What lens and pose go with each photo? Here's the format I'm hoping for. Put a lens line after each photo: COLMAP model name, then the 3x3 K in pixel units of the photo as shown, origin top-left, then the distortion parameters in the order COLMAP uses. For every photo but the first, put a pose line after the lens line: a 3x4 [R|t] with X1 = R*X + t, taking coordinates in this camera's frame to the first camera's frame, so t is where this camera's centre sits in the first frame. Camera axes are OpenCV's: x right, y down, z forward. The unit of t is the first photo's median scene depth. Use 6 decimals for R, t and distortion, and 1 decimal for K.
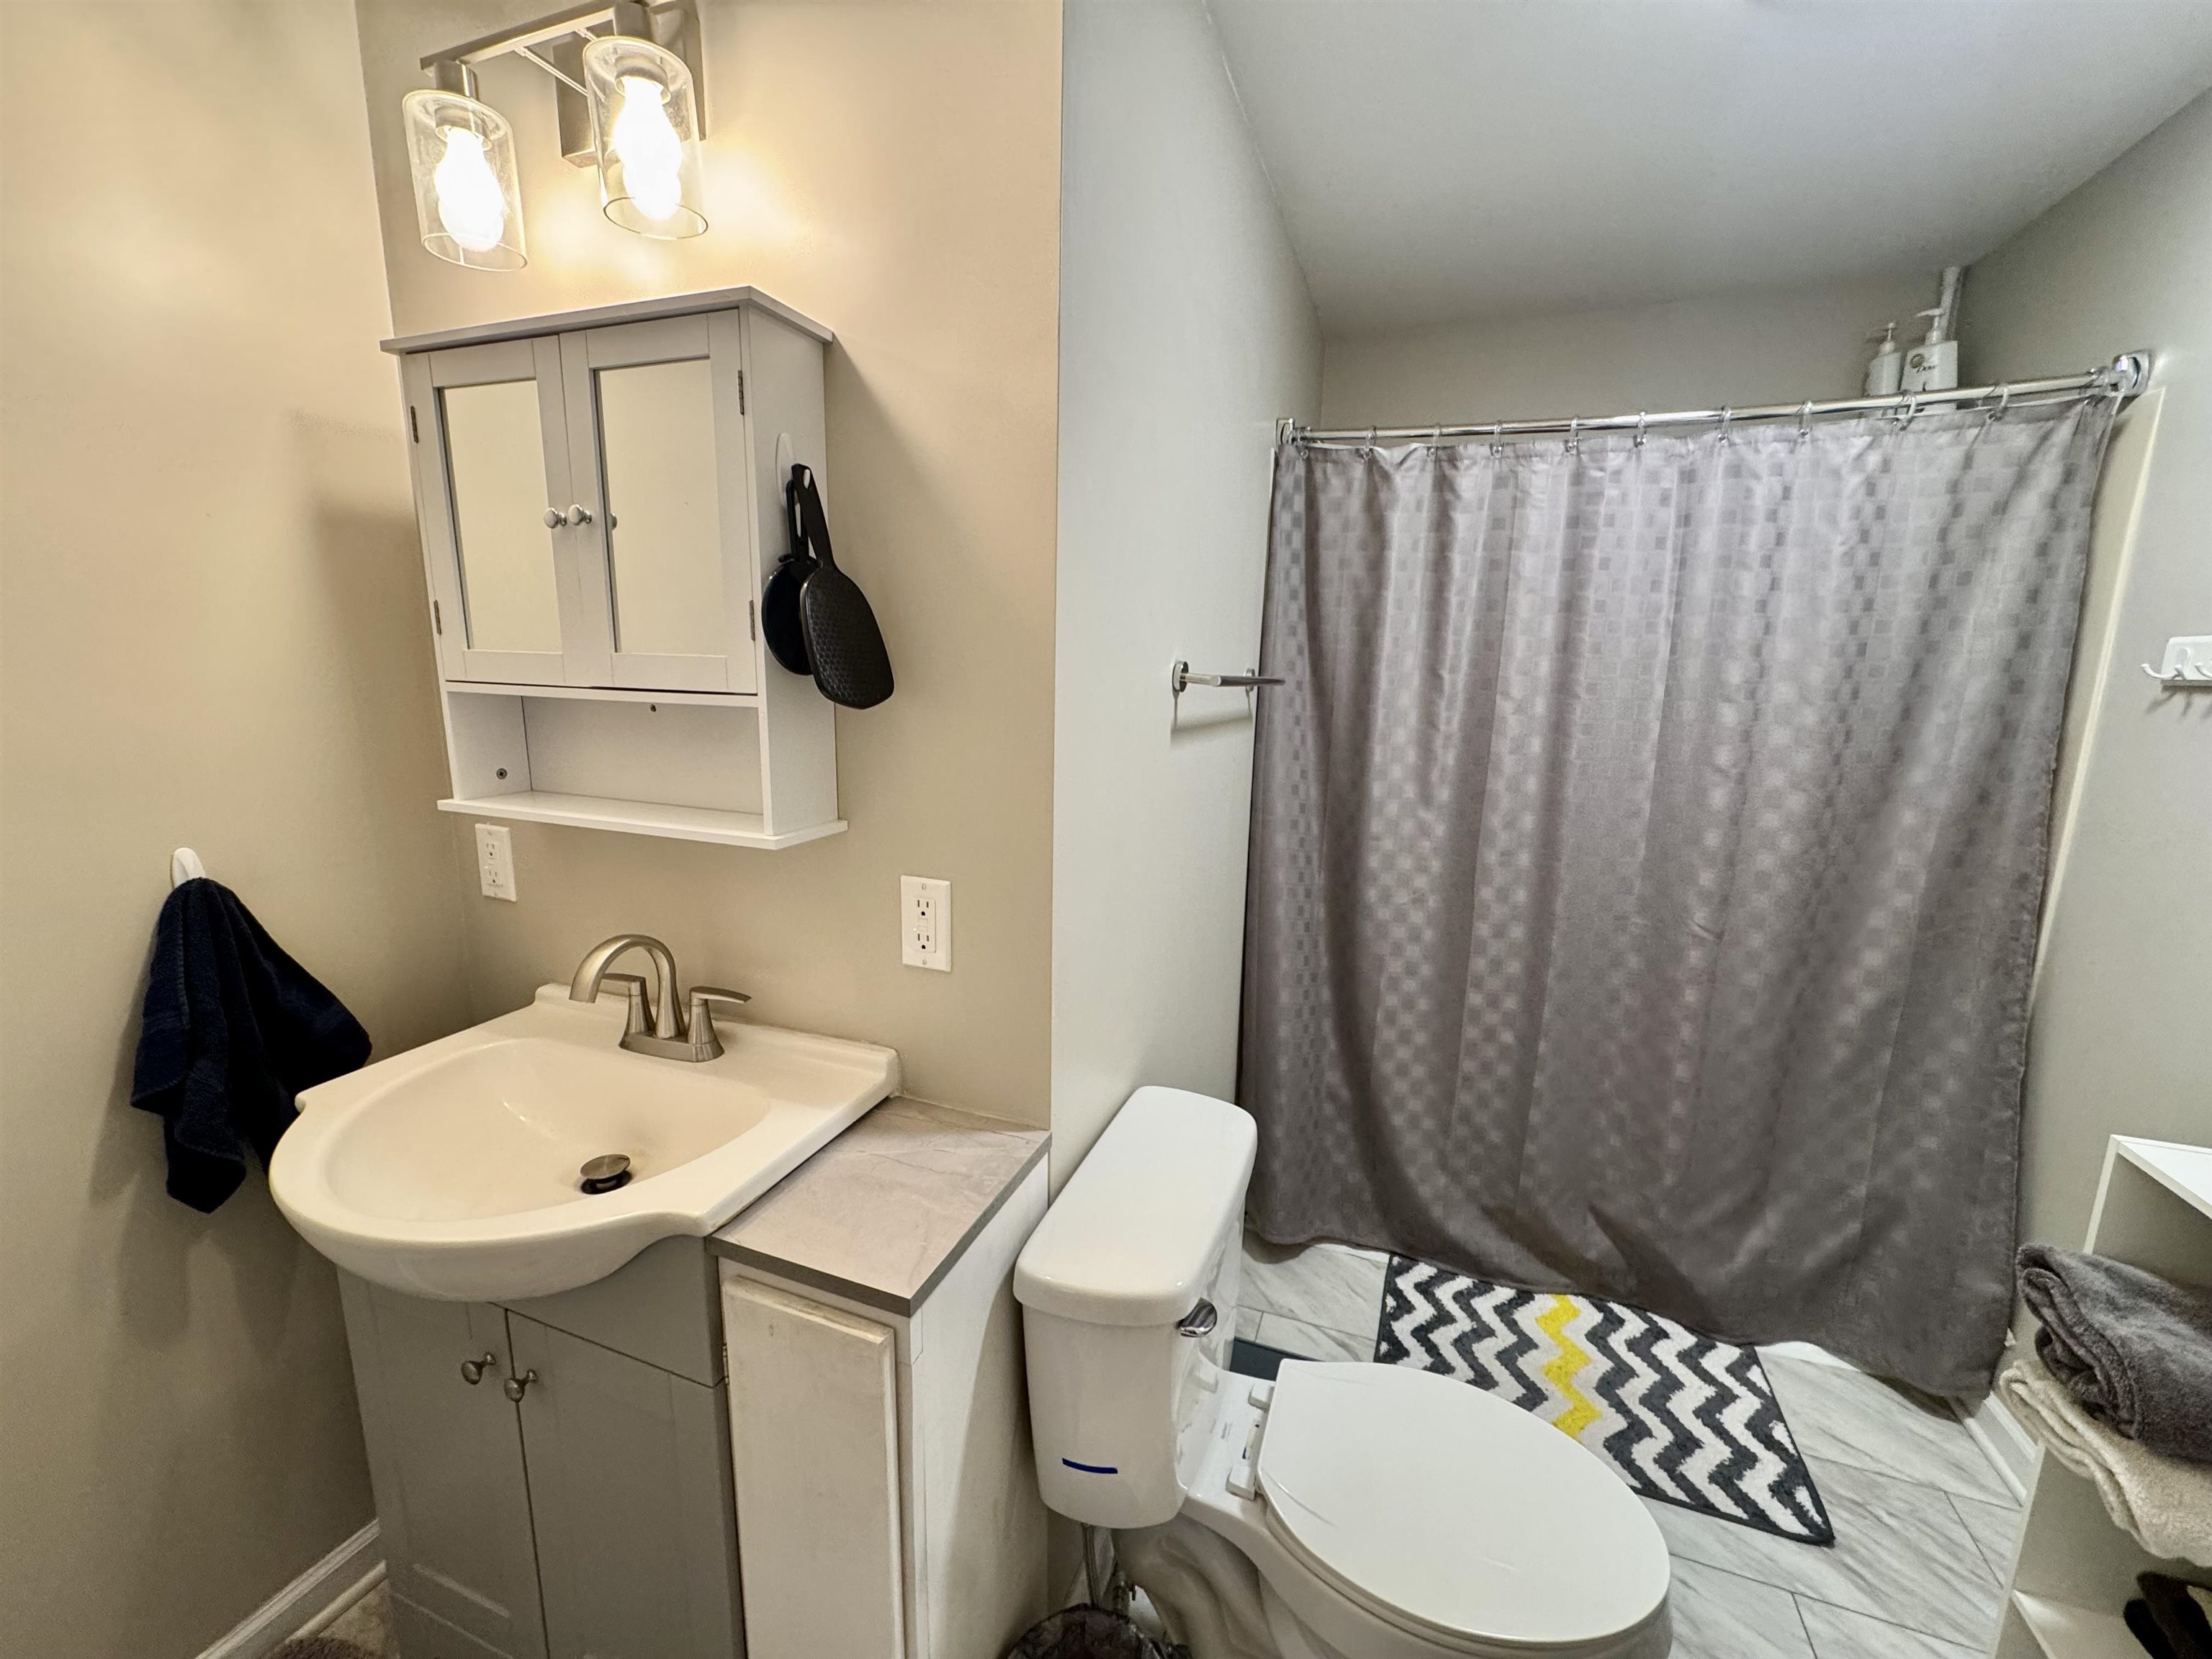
lens RADIAL K [[880.9, 0, 1112.3], [0, 880.9, 827.2], [0, 0, 1]] dist [-0.001965, 0.000219]
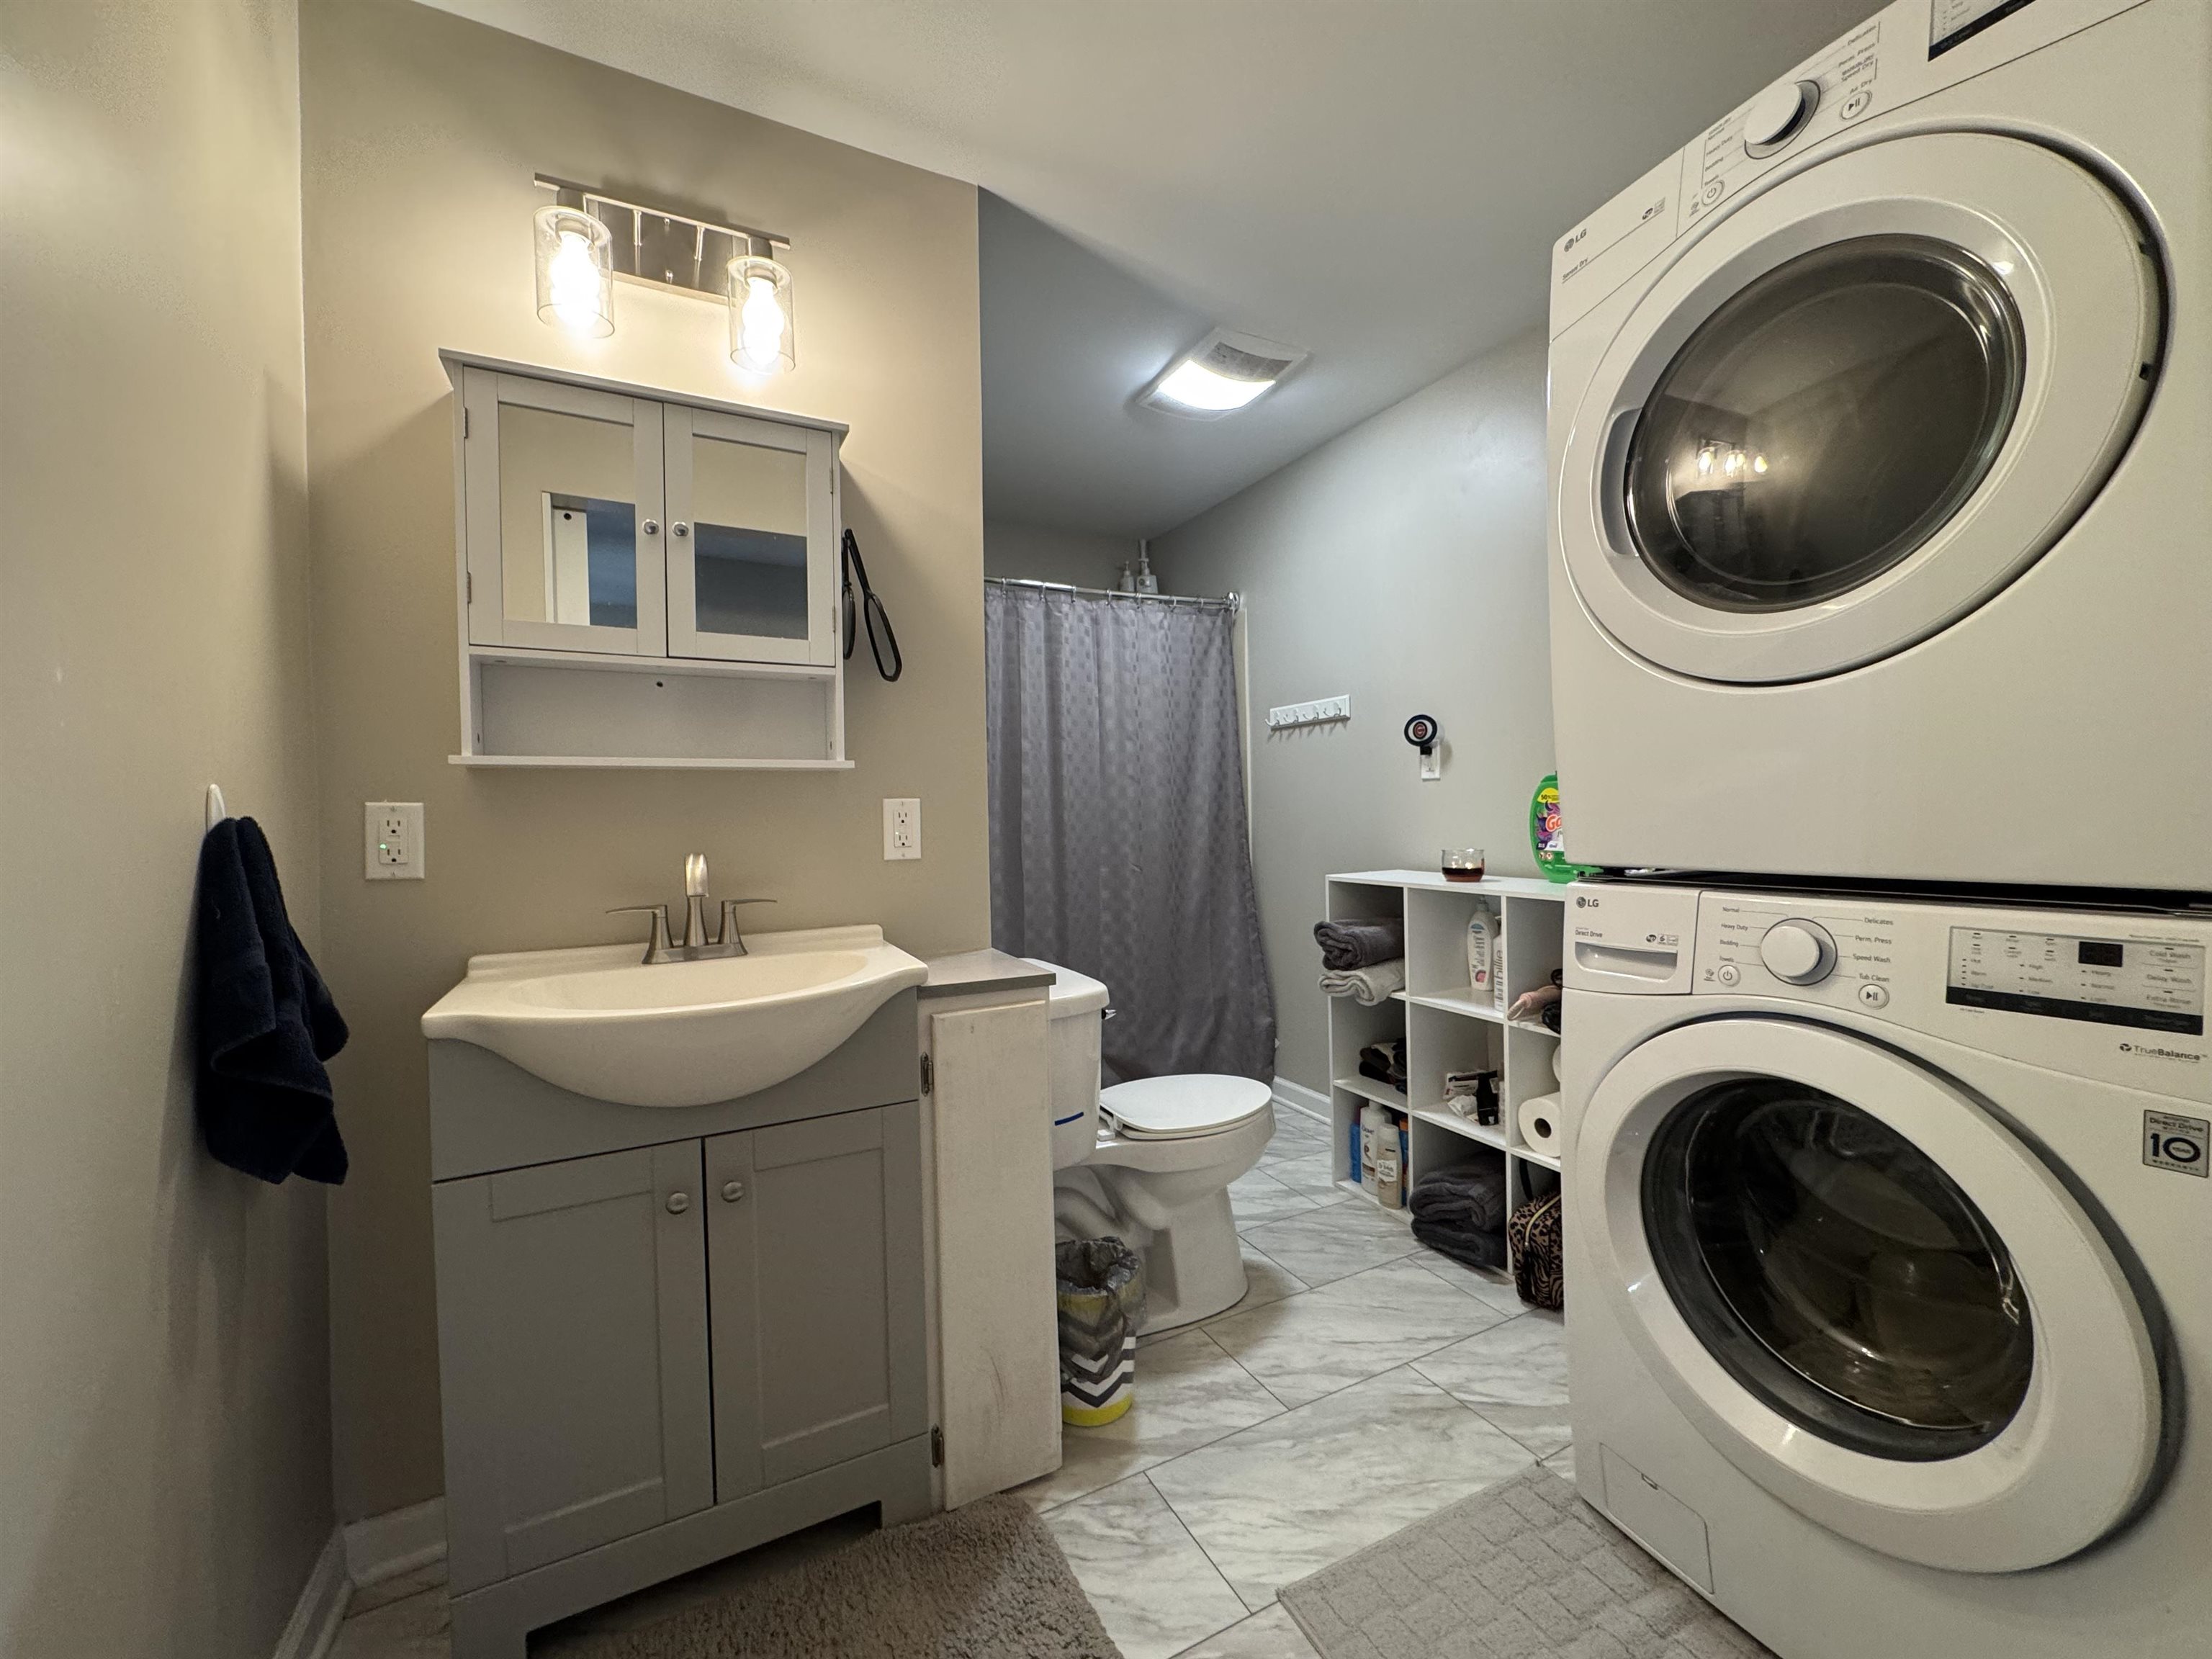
lens RADIAL K [[880.9, 0, 1112.3], [0, 880.9, 827.2], [0, 0, 1]] dist [-0.001965, 0.000219]
pose [[0.669267, -0.047325, 0.741513, -0.778990], [0.167683, 0.981844, -0.088682, 0.214369], [-0.723853, 0.183691, 0.665052, -0.196959]]
